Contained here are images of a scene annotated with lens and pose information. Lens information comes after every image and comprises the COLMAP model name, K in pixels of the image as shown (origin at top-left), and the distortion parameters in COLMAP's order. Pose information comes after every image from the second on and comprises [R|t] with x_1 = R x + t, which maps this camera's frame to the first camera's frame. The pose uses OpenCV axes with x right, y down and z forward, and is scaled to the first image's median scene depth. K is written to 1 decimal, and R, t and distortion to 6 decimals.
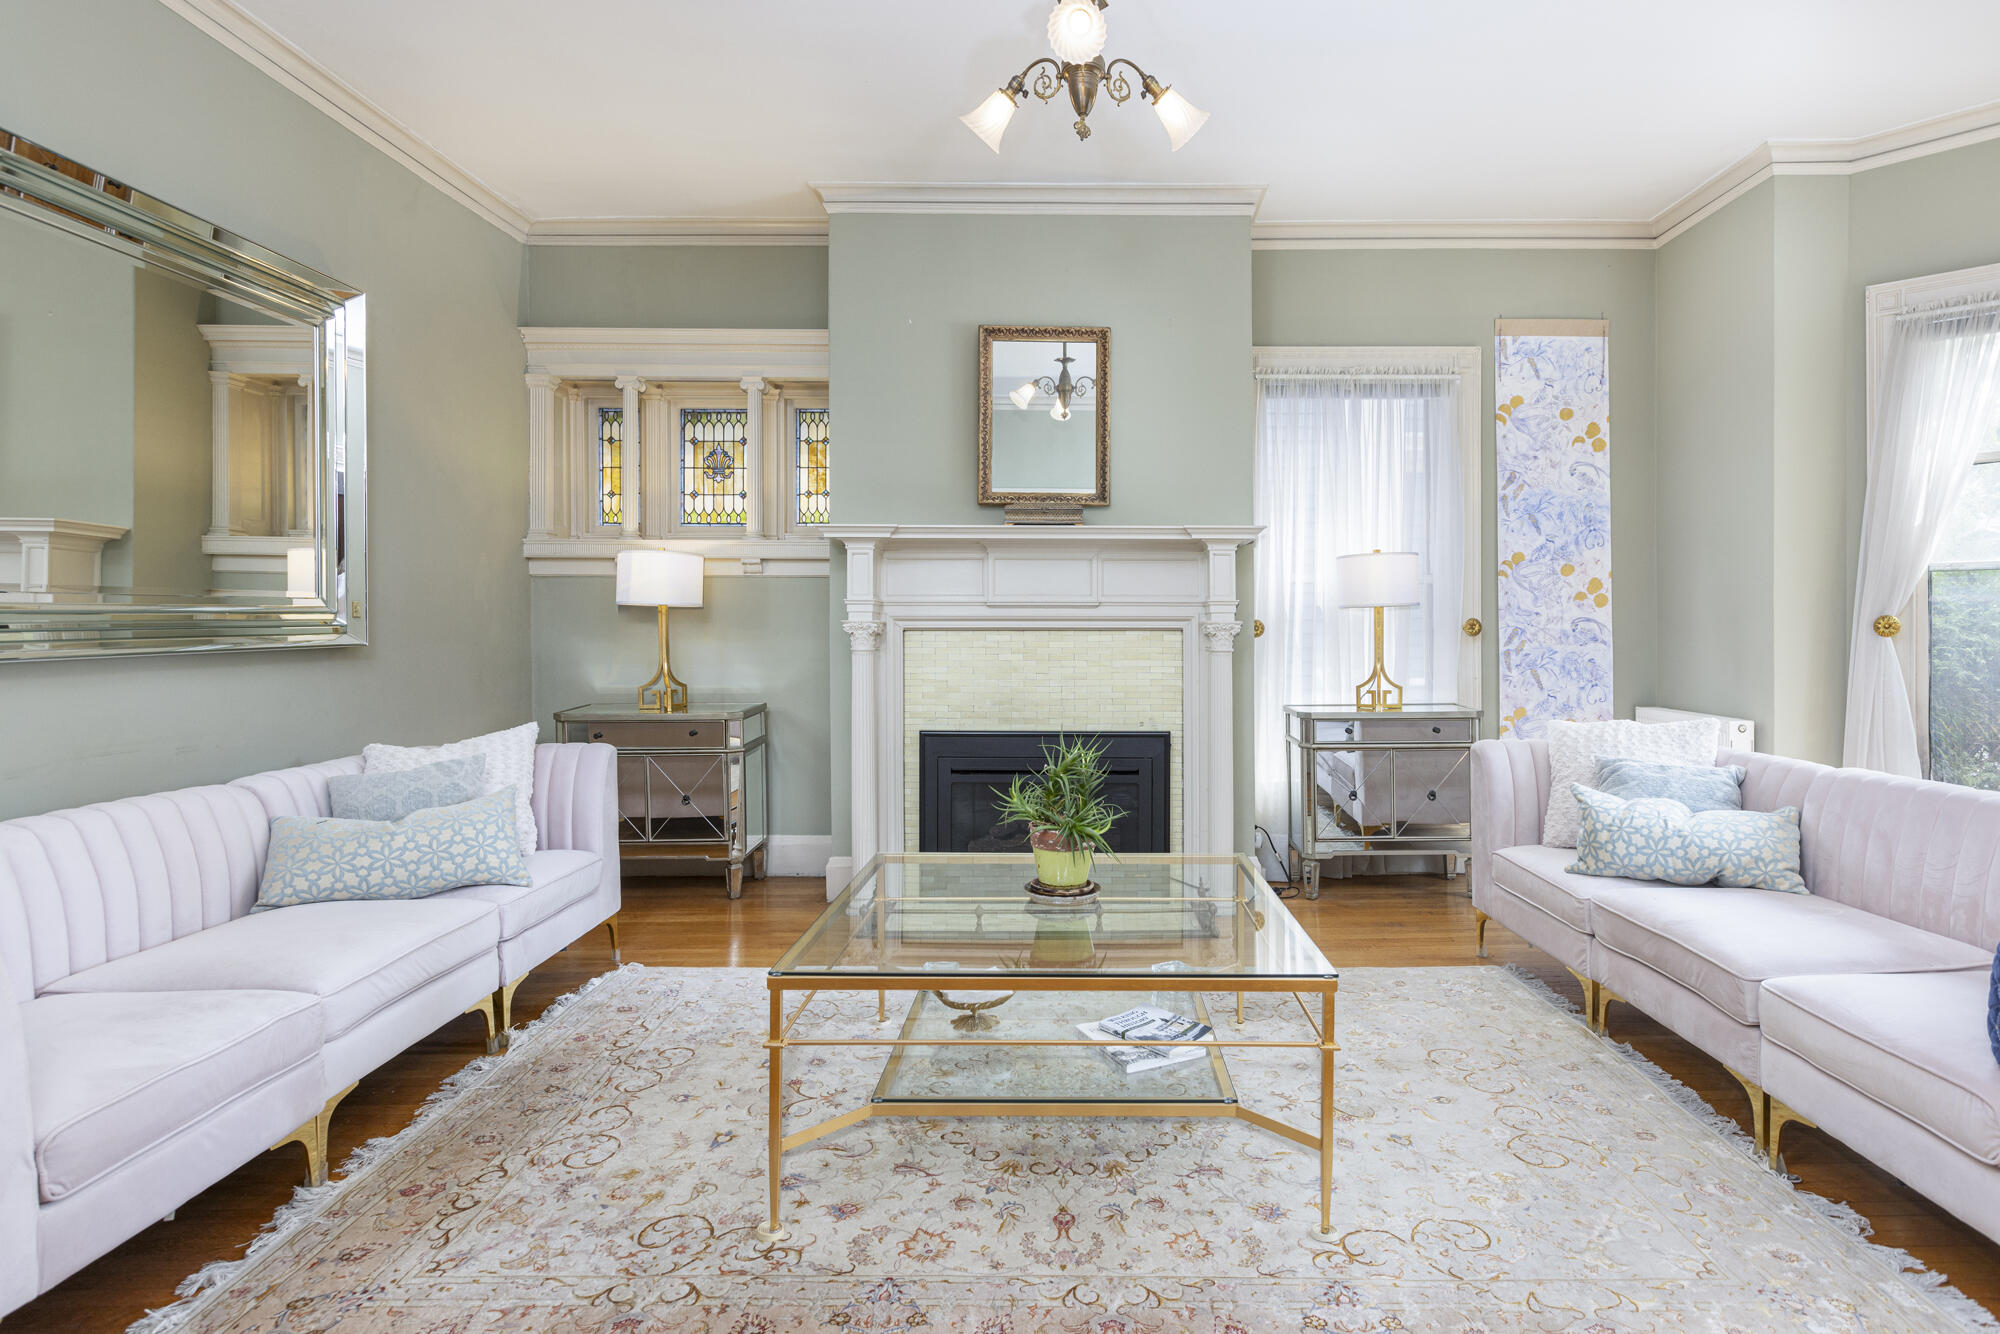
lens RADIAL K [[1016.5, 0, 1033.9], [0, 1016.5, 632.7], [0, 0, 1]] dist [-0.001648, -0.000142]
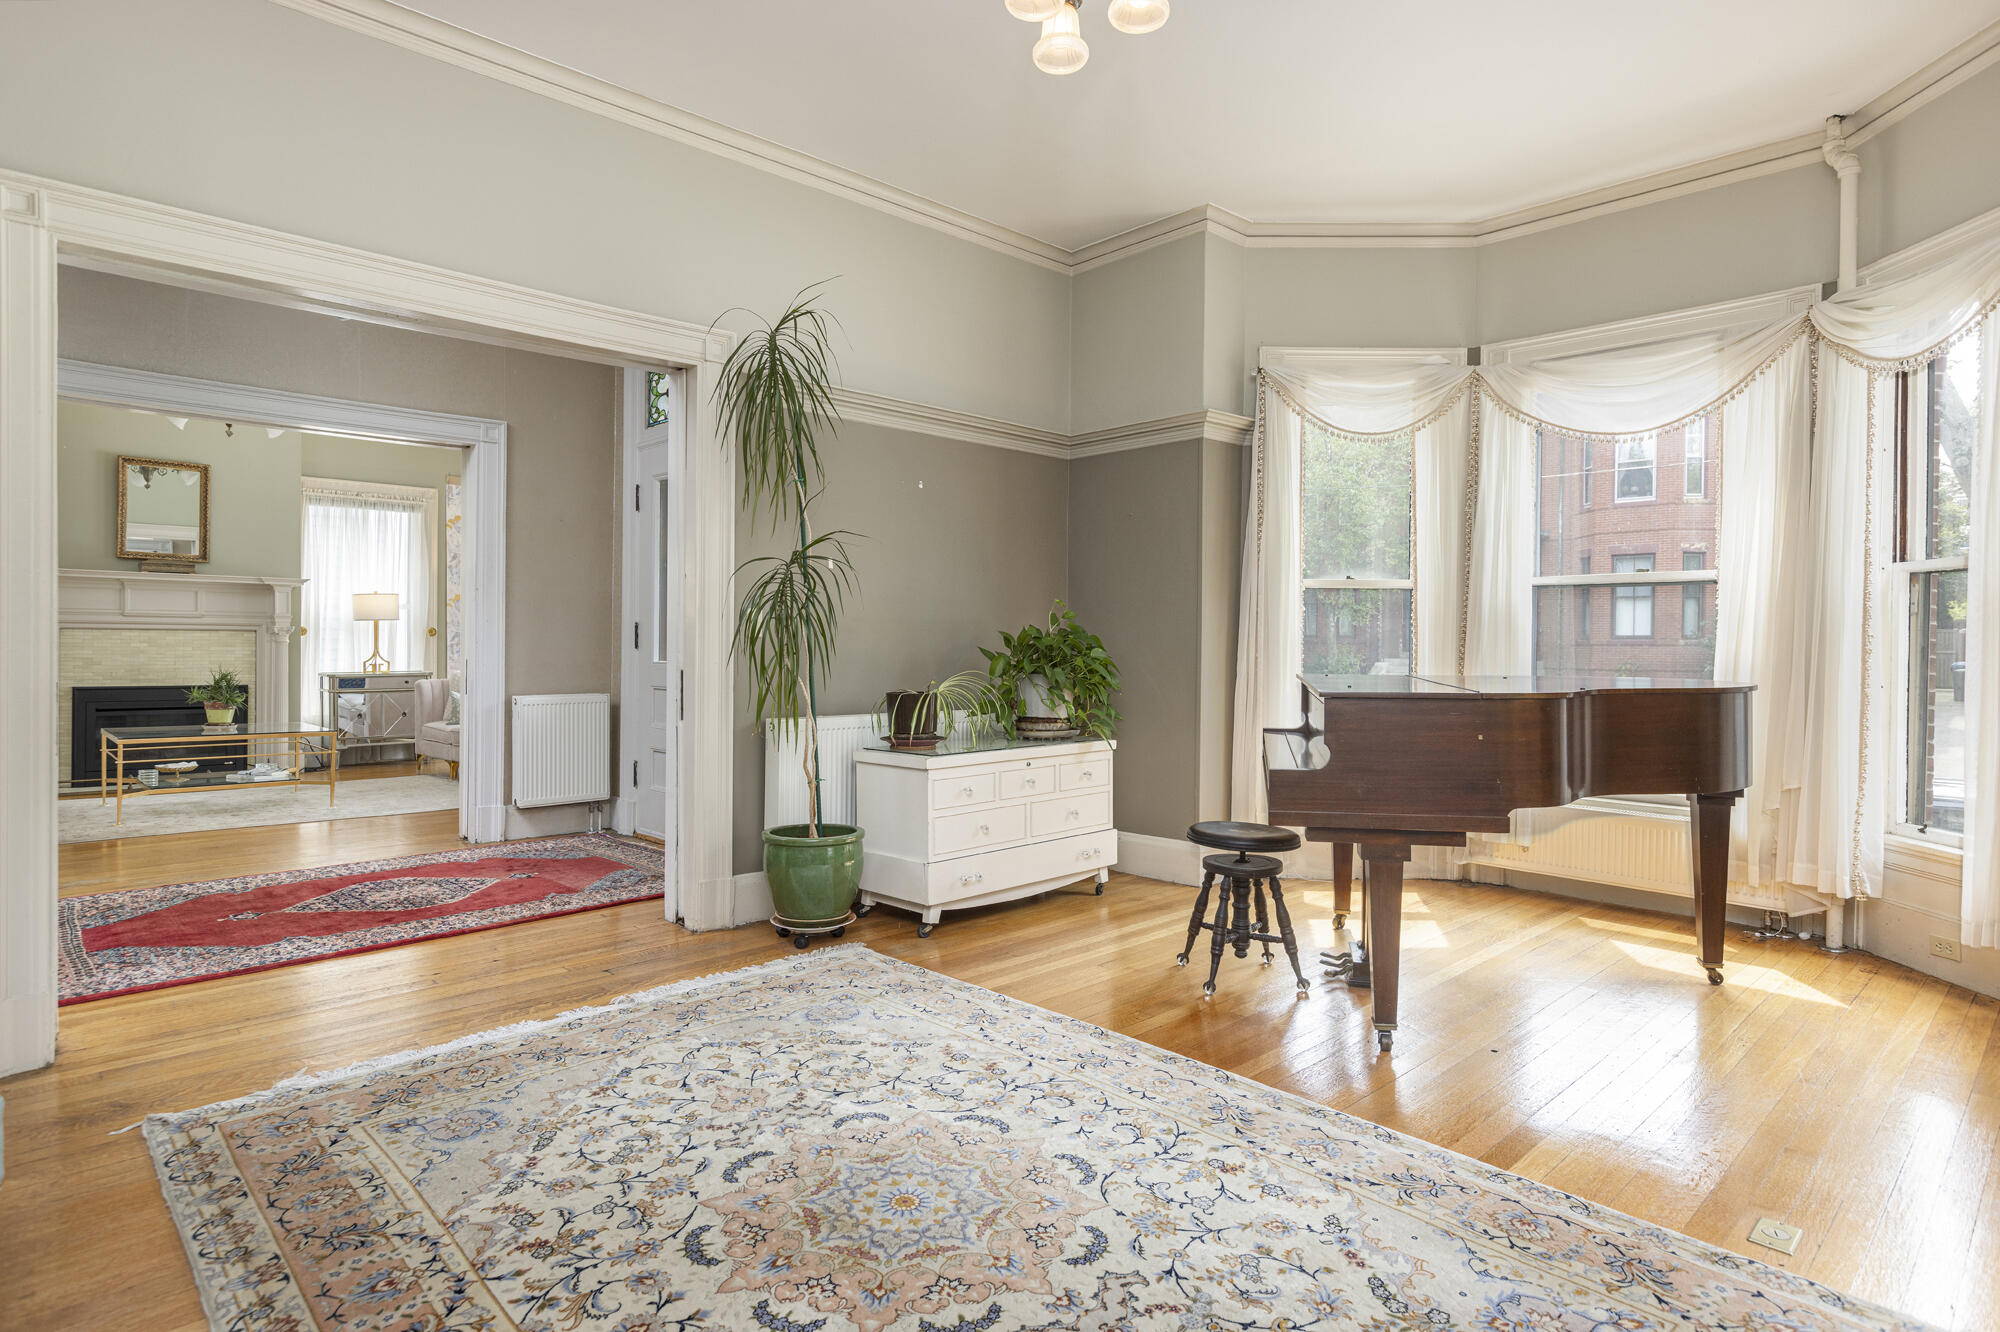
lens RADIAL K [[1076.9, 0, 993.7], [0, 1076.9, 649.8], [0, 0, 1]] dist [-0.000857, -0.000121]
pose [[0.729560, 0.001945, 0.683914, -0.199567], [-0.002894, 0.999996, 0.000244, 0.025657], [-0.683910, -0.002157, 0.729563, -1.259685]]
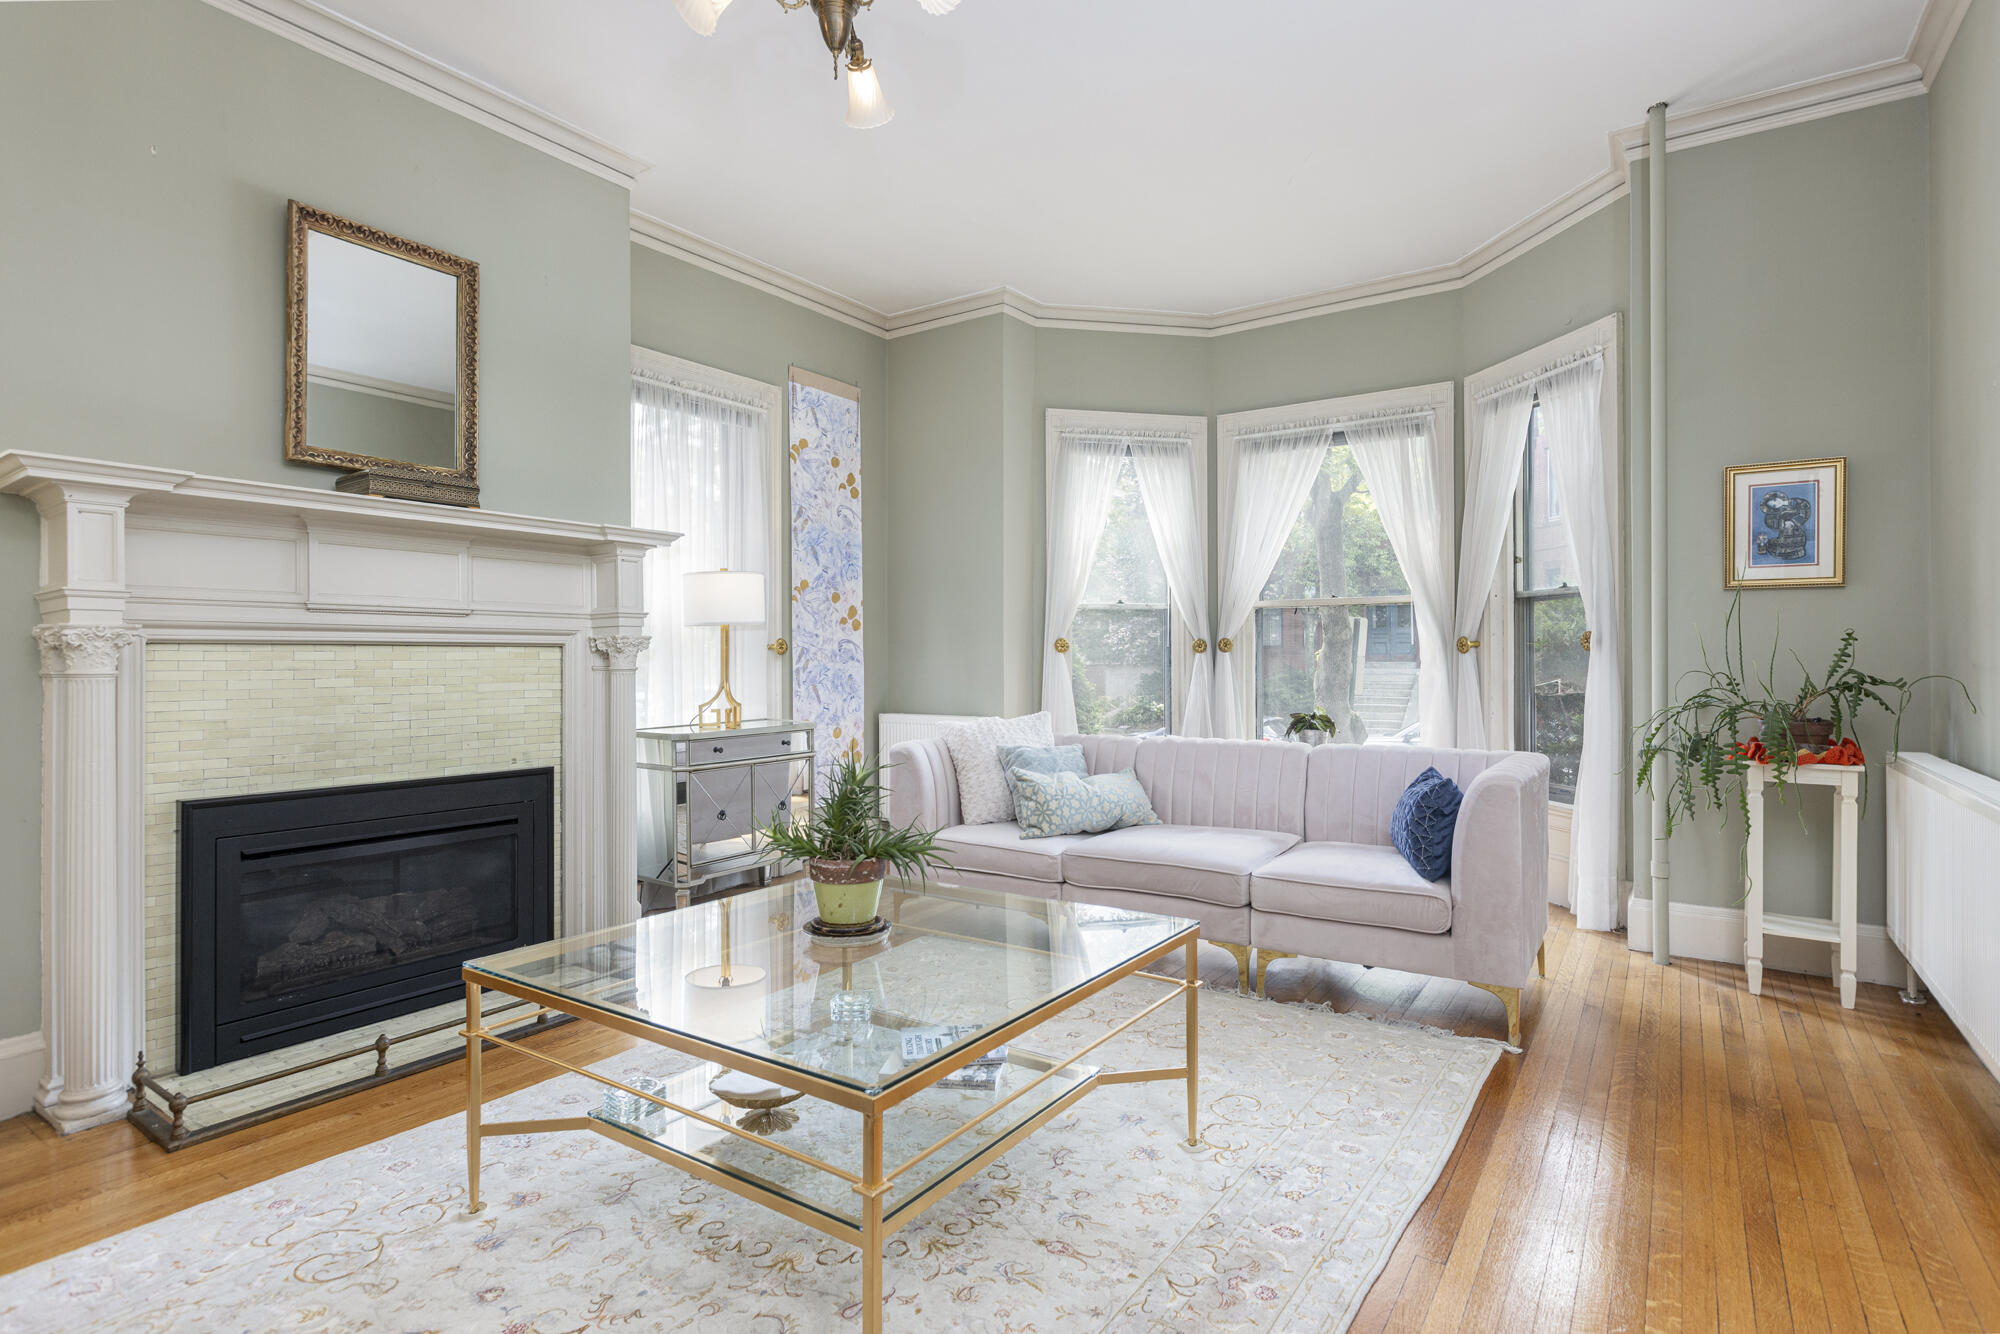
lens RADIAL K [[1001.1, 0, 1005.9], [0, 1001.1, 656.6], [0, 0, 1]] dist [-0.000644, 0.000505]
pose [[0.569099, -0.000997, 0.822268, -0.301710], [0.008753, 0.999950, -0.004846, 0.012292], [-0.822222, 0.009955, 0.569080, 0.199349]]
